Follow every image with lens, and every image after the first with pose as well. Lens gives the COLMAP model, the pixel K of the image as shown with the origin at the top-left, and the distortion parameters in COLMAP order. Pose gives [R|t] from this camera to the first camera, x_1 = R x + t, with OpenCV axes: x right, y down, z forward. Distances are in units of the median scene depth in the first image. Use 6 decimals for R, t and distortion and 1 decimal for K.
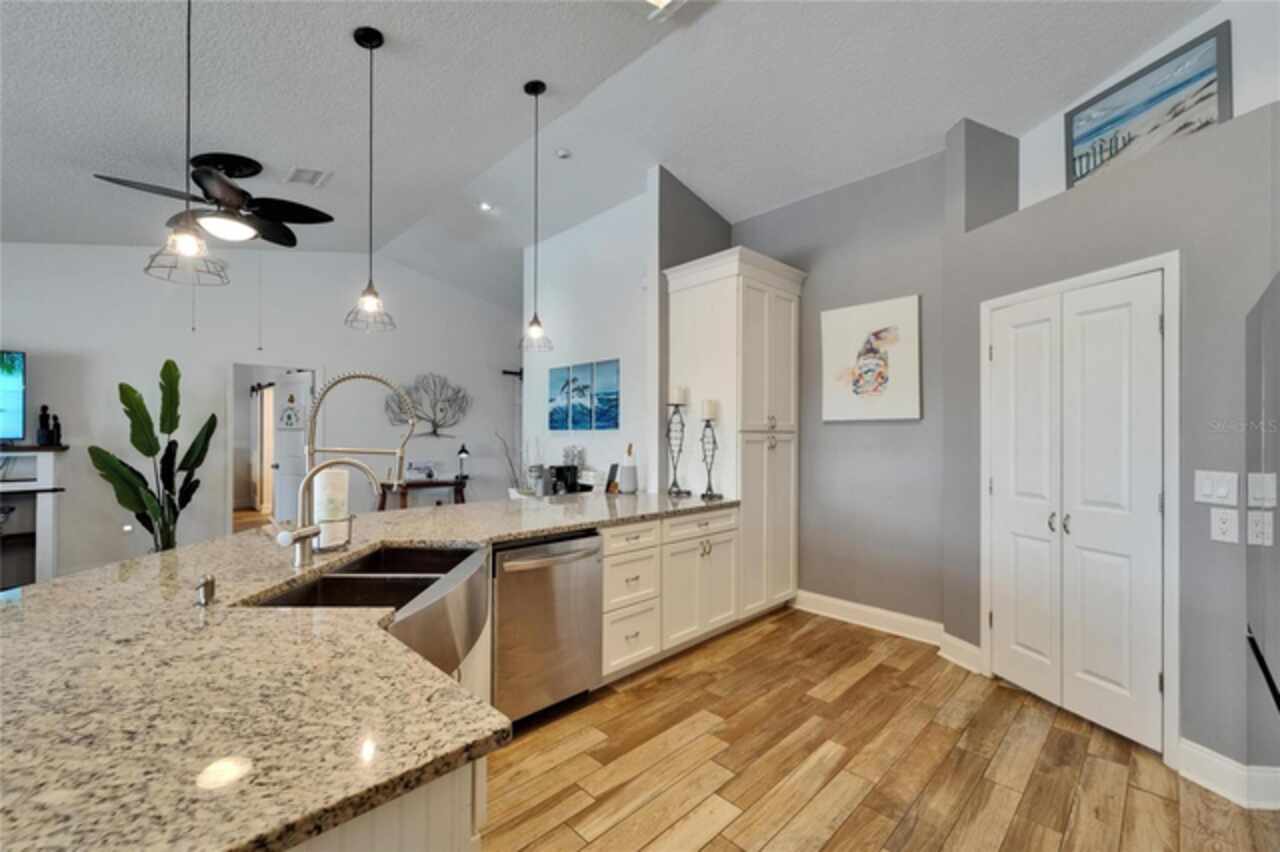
lens RADIAL K [[520.8, 0, 641.7], [0, 520.8, 431.7], [0, 0, 1]] dist [0.002032, 0.000281]
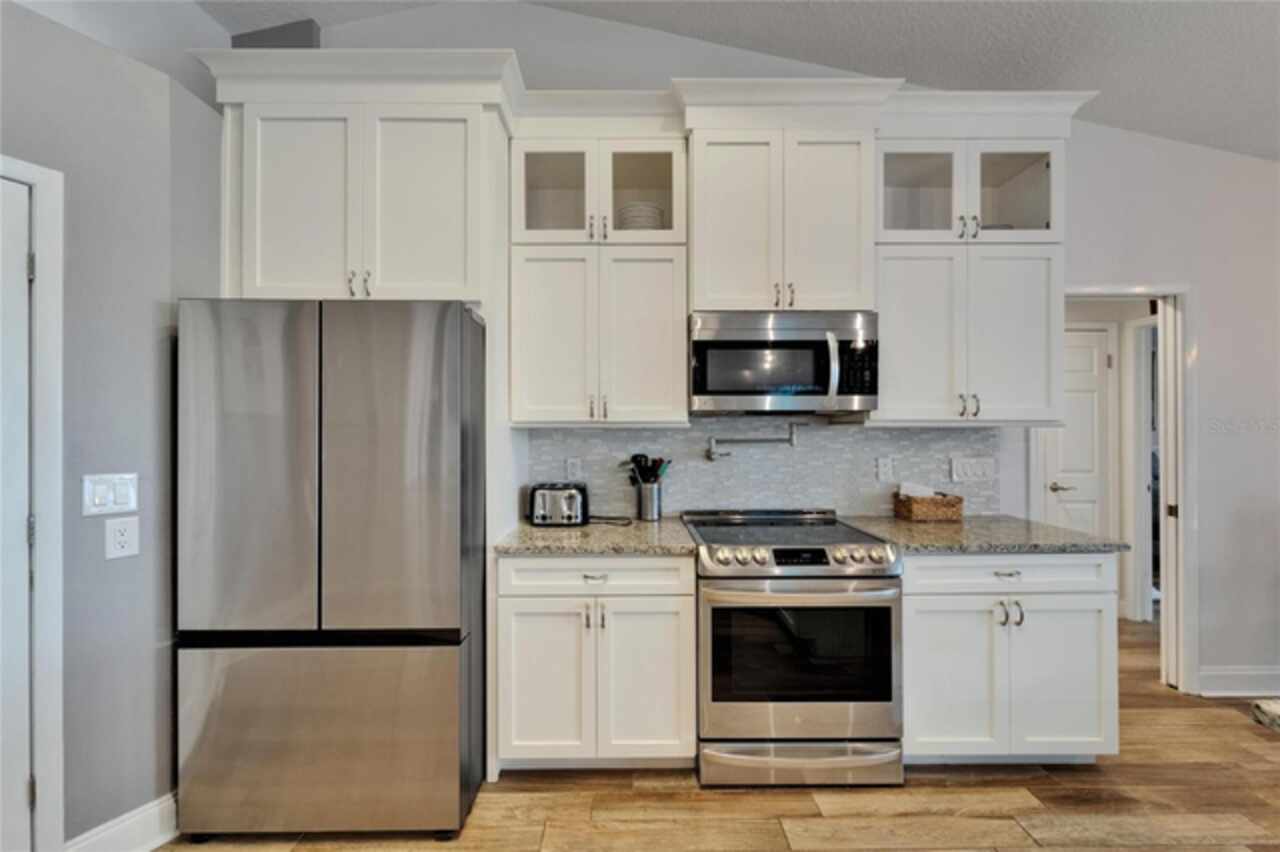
lens RADIAL K [[537.8, 0, 640.0], [0, 537.8, 426.0], [0, 0, 1]] dist [0.002650, 0.000361]
pose [[-0.722606, -0.000675, 0.691260, -0.051377], [-0.001013, 0.999999, -0.000083, 0.001152], [-0.691259, -0.000760, -0.722606, 0.744278]]
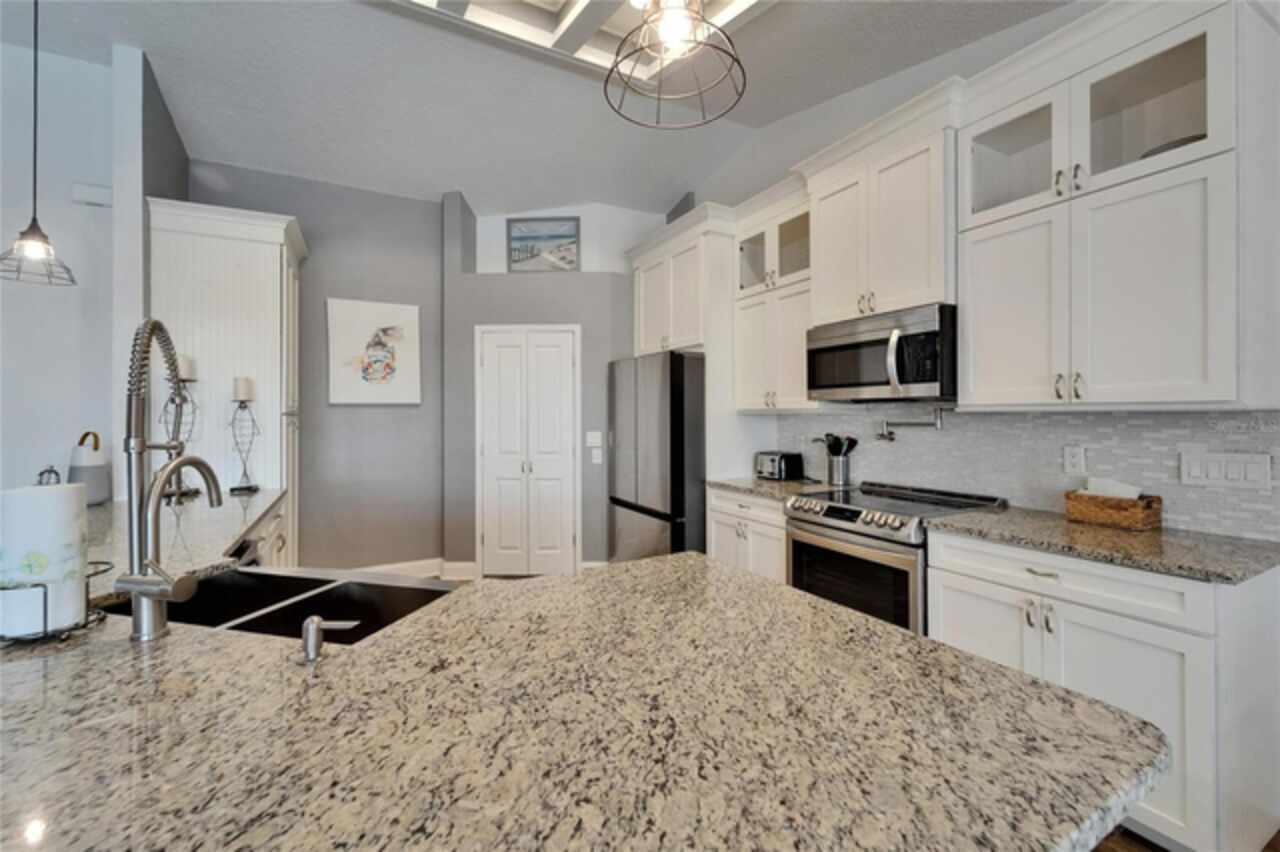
lens RADIAL K [[518.2, 0, 636.0], [0, 518.2, 413.4], [0, 0, 1]] dist [0.000416, 0.000093]
pose [[0.262620, -0.000807, 0.964899, -0.648275], [0.004949, 0.999988, -0.000511, 0.002729], [-0.964887, 0.004910, 0.262621, 0.188279]]
